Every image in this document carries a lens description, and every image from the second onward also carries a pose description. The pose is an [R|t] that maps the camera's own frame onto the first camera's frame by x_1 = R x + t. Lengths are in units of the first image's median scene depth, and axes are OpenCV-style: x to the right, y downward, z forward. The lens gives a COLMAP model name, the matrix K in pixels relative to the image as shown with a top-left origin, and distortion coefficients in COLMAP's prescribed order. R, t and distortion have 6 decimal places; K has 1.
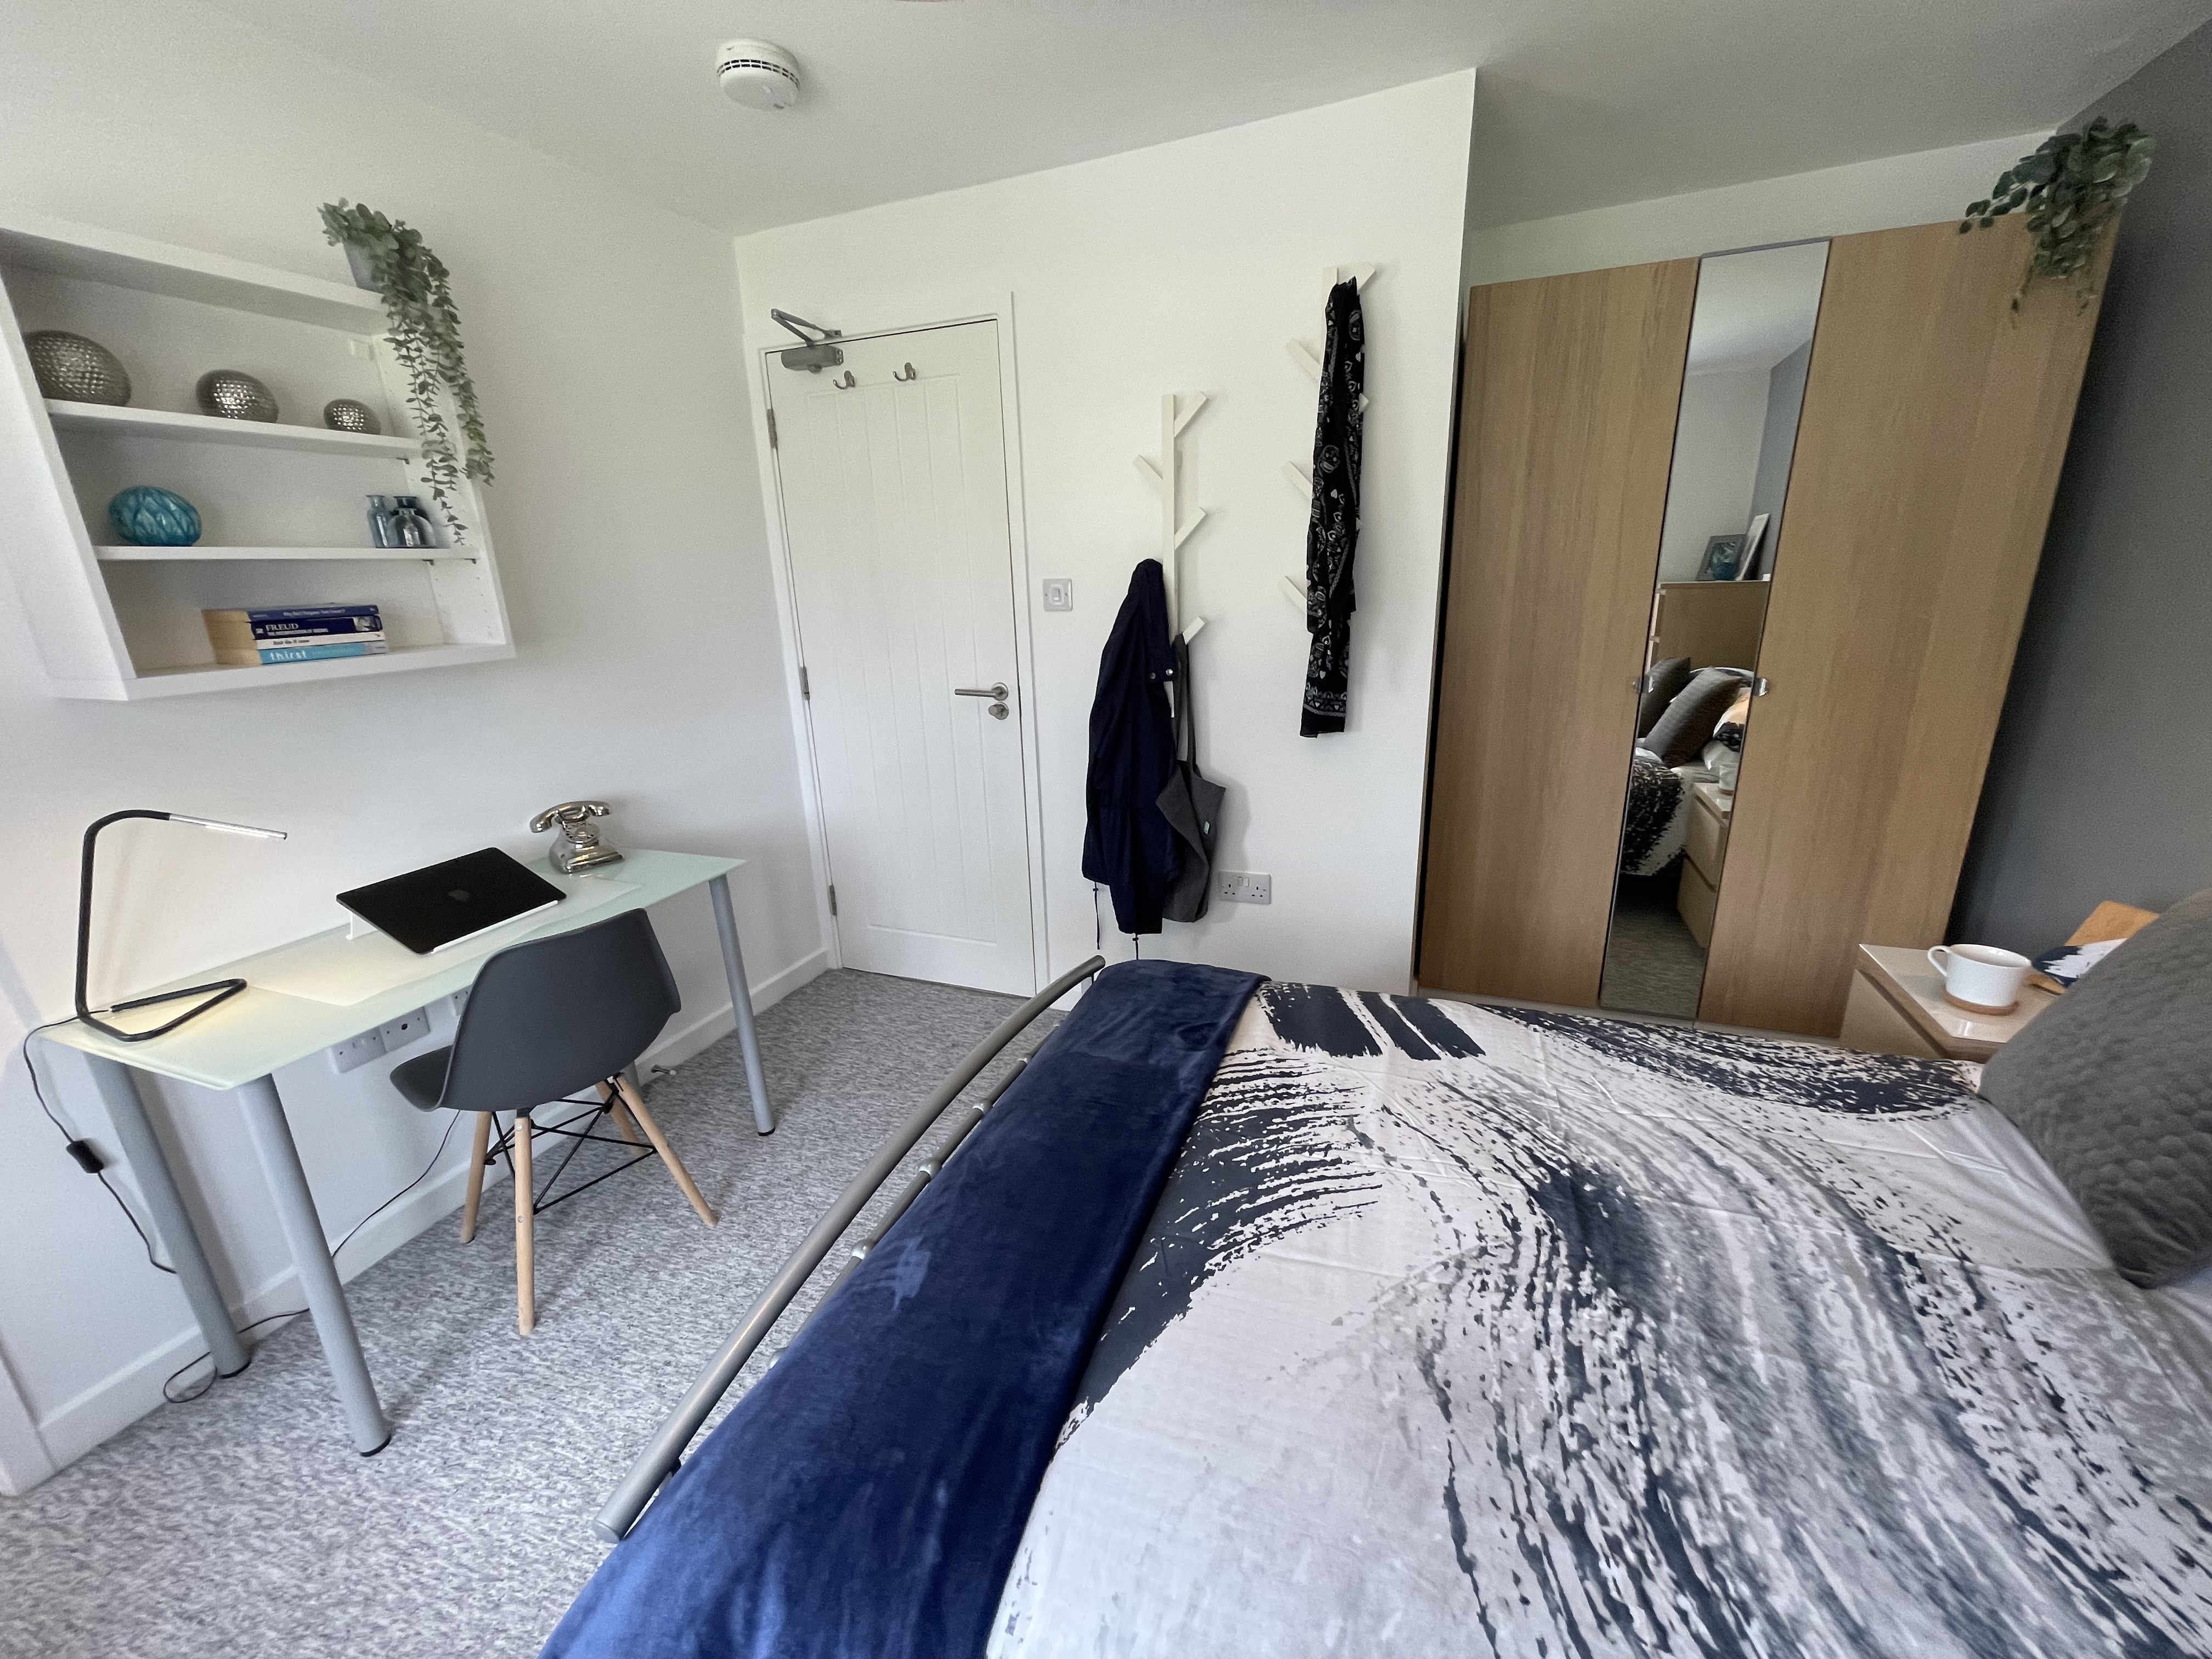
lens RADIAL K [[892.7, 0, 1106.0], [0, 892.7, 829.5], [0, 0, 1]] dist [0.001007, 0.000245]
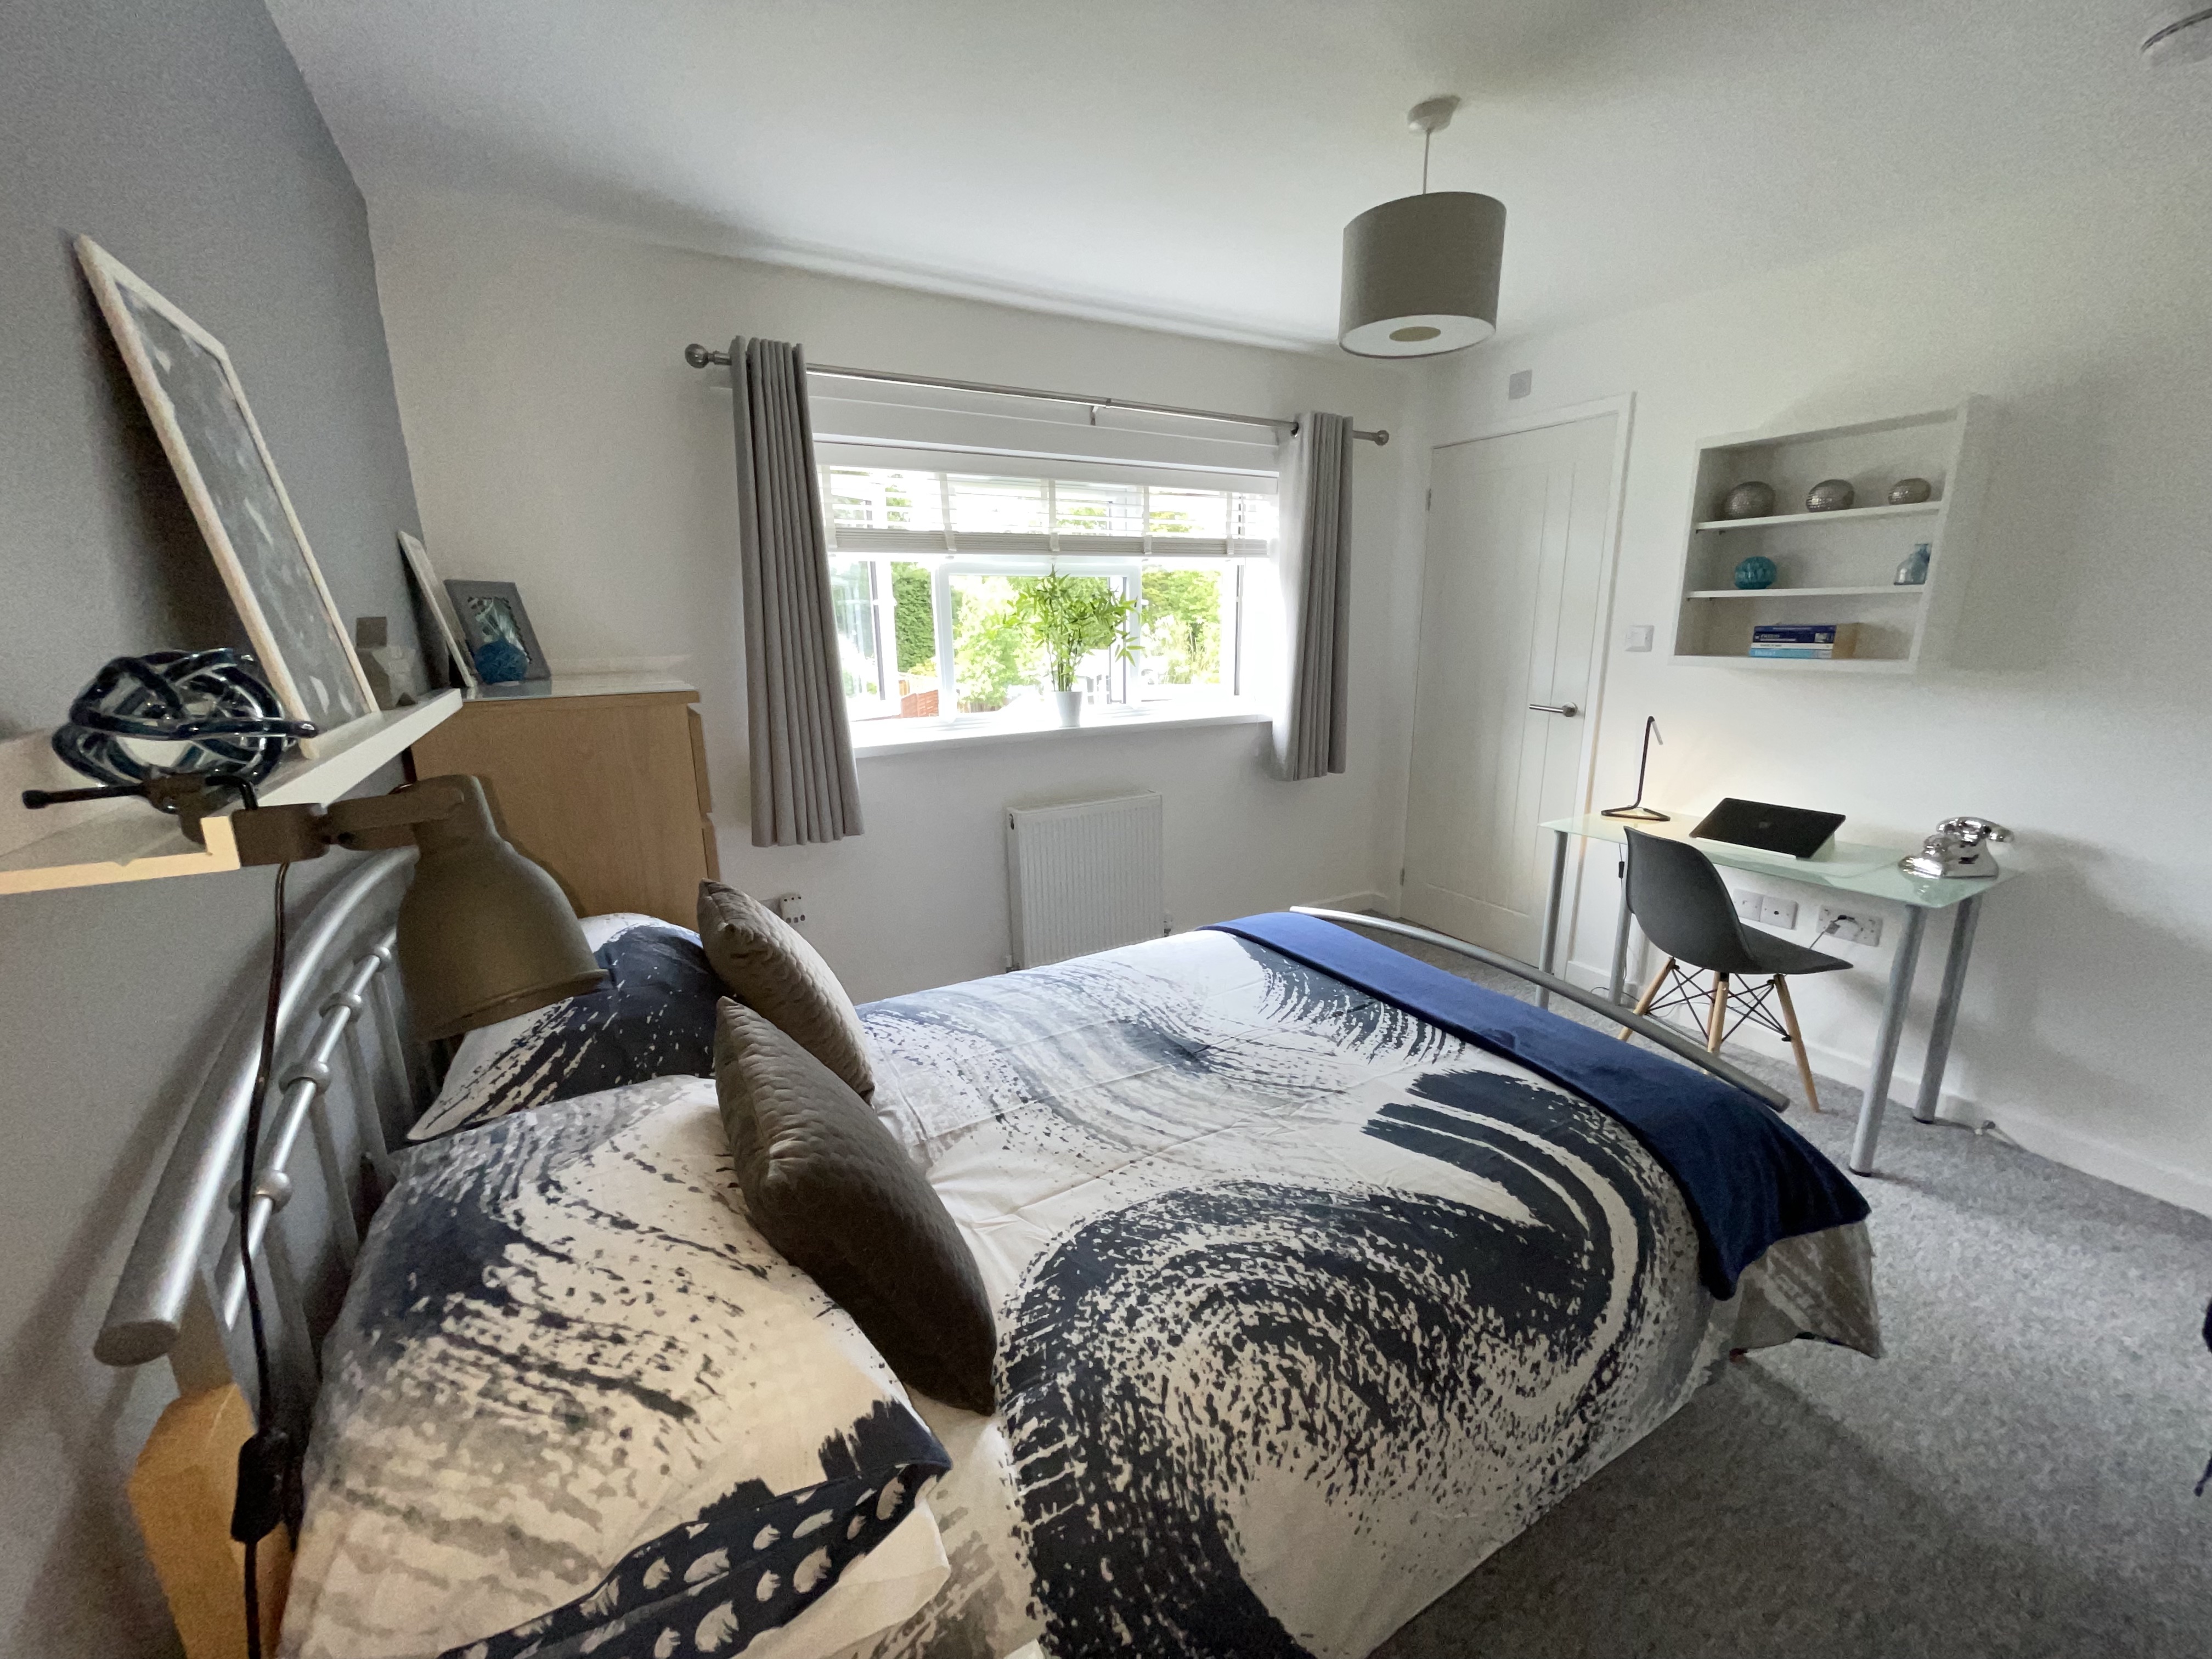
lens RADIAL K [[886.7, 0, 1109.6], [0, 886.7, 839.9], [0, 0, 1]] dist [-0.003739, 0.000114]
pose [[-0.628939, 0.228458, -0.743130, 1.369367], [-0.190436, 0.881461, 0.432158, -0.437237], [0.753770, 0.413320, -0.510879, 1.271633]]
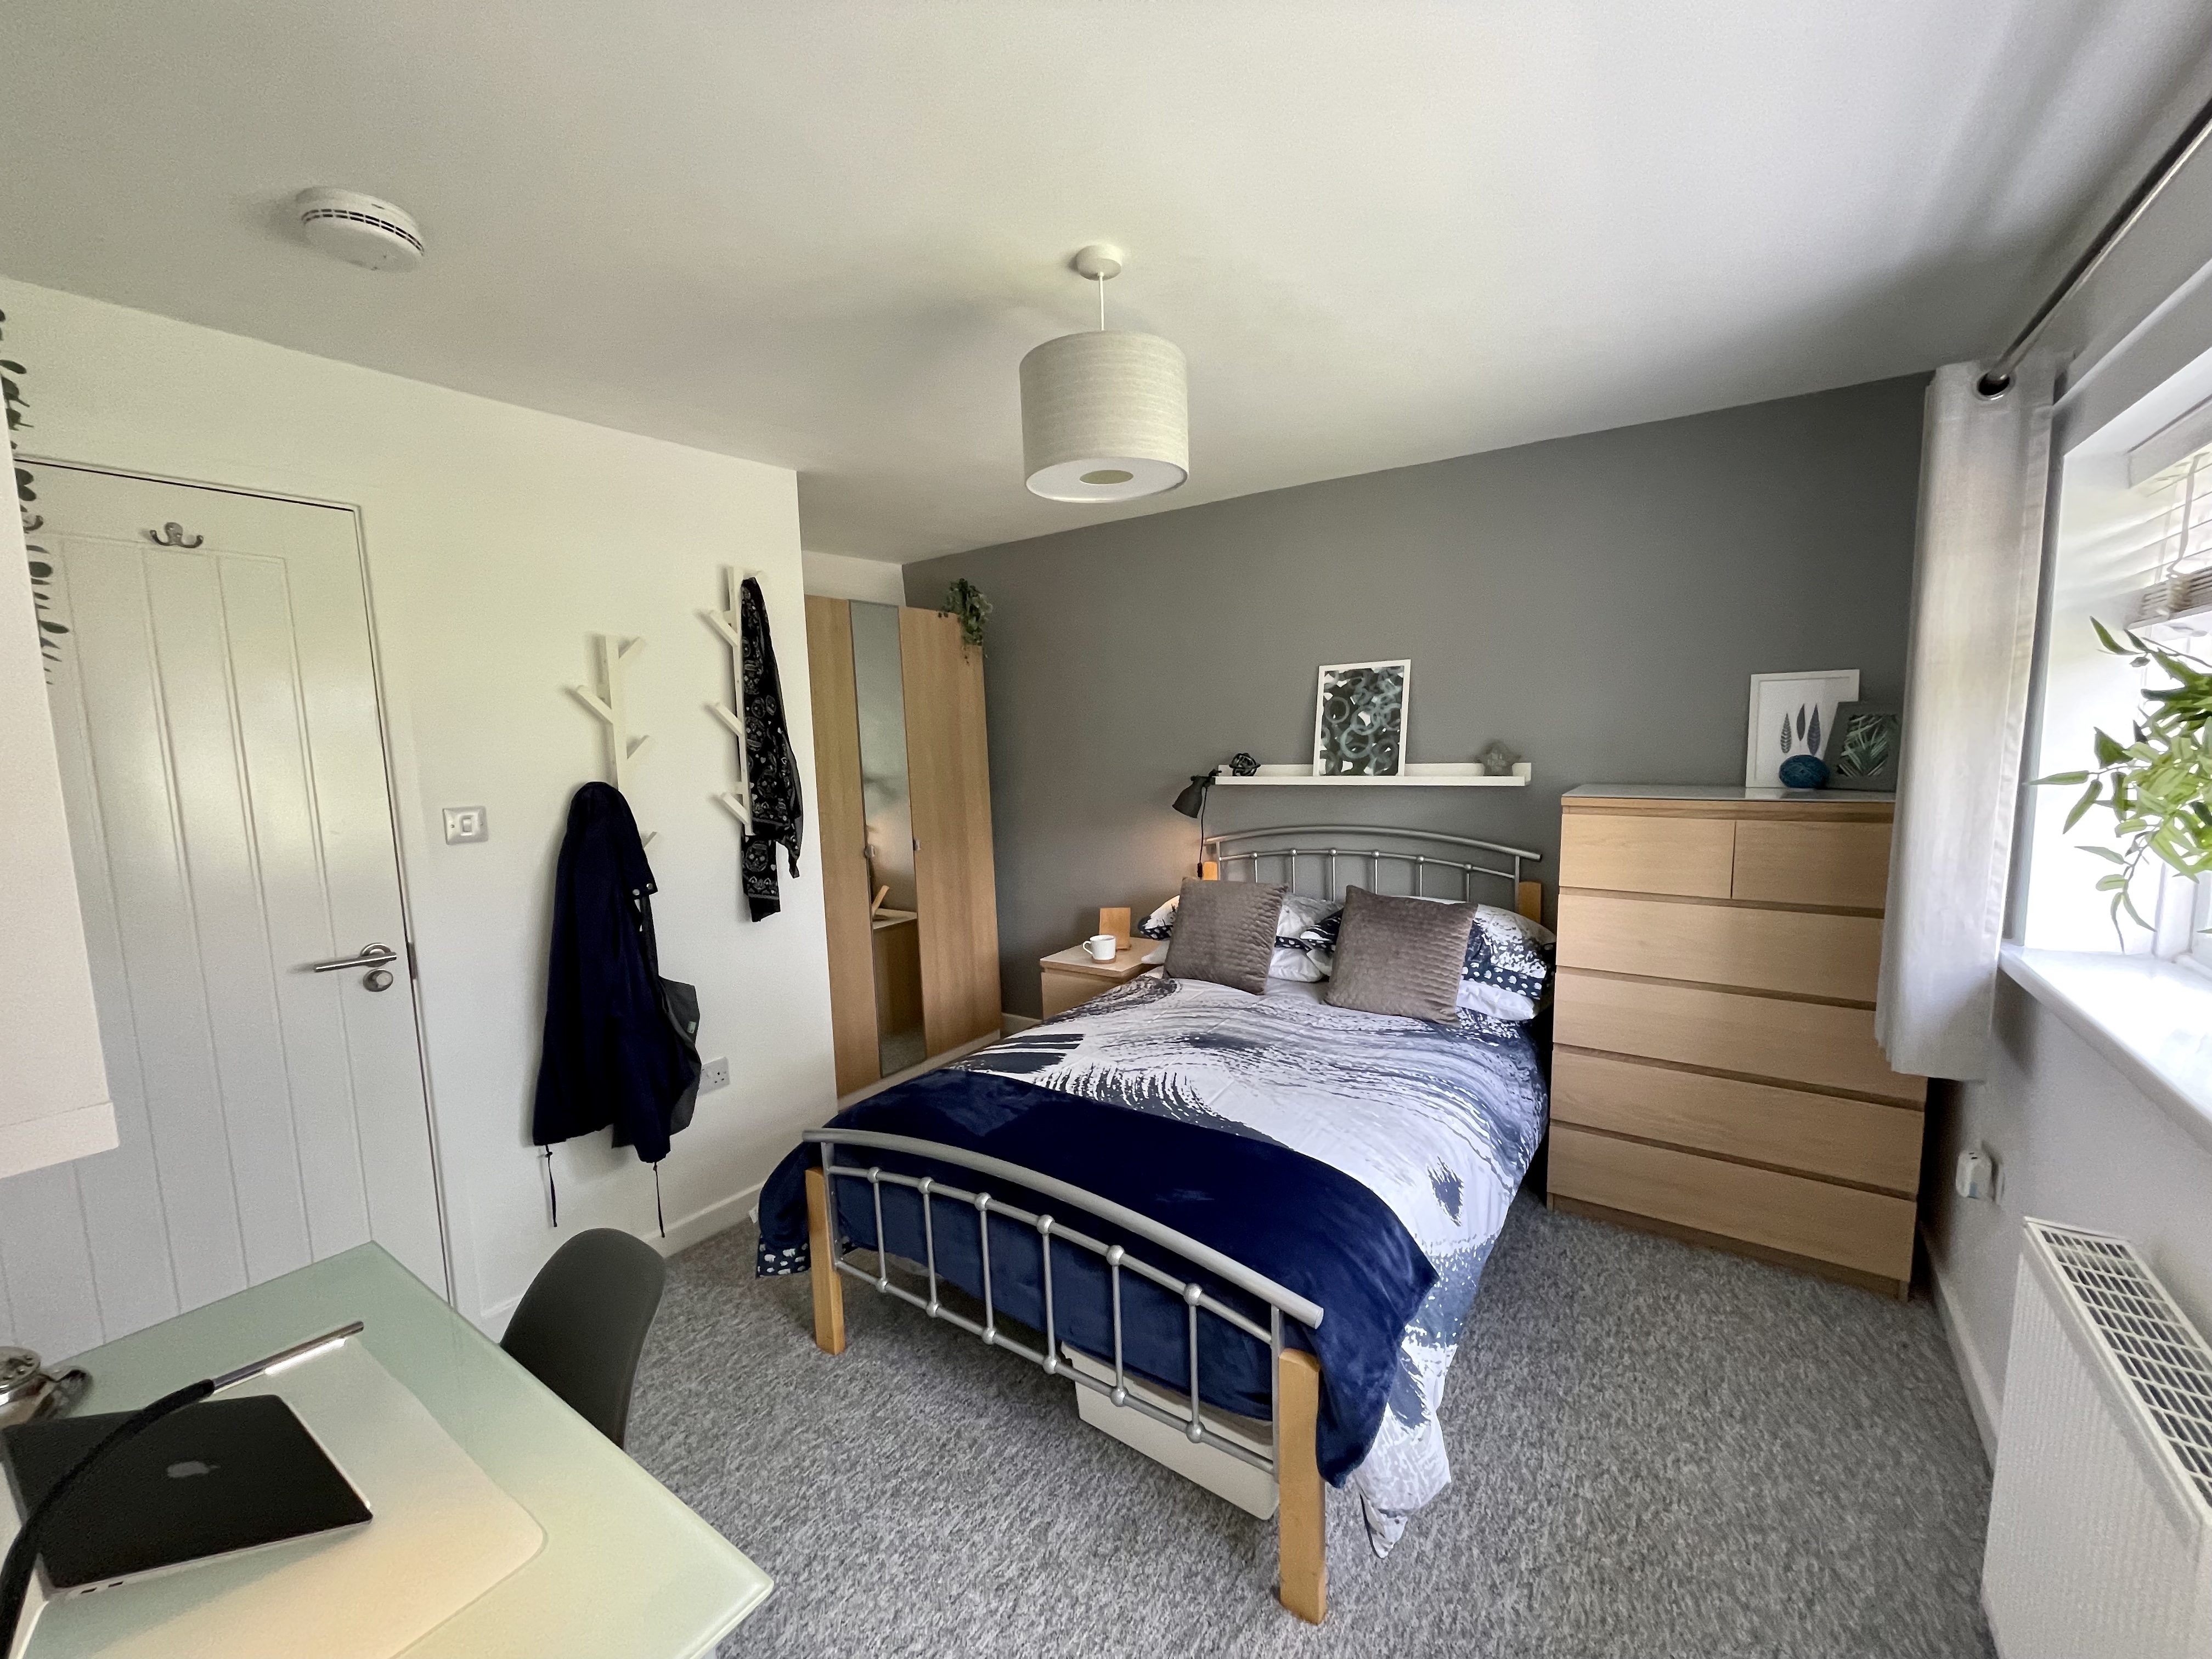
lens RADIAL K [[884.5, 0, 1095.8], [0, 884.5, 841.7], [0, 0, 1]] dist [0.002363, 0.000219]
pose [[0.252414, -0.090933, 0.963337, -1.402329], [0.296552, 0.954936, 0.012437, -0.153556], [-0.921056, 0.282540, 0.268005, 0.423738]]
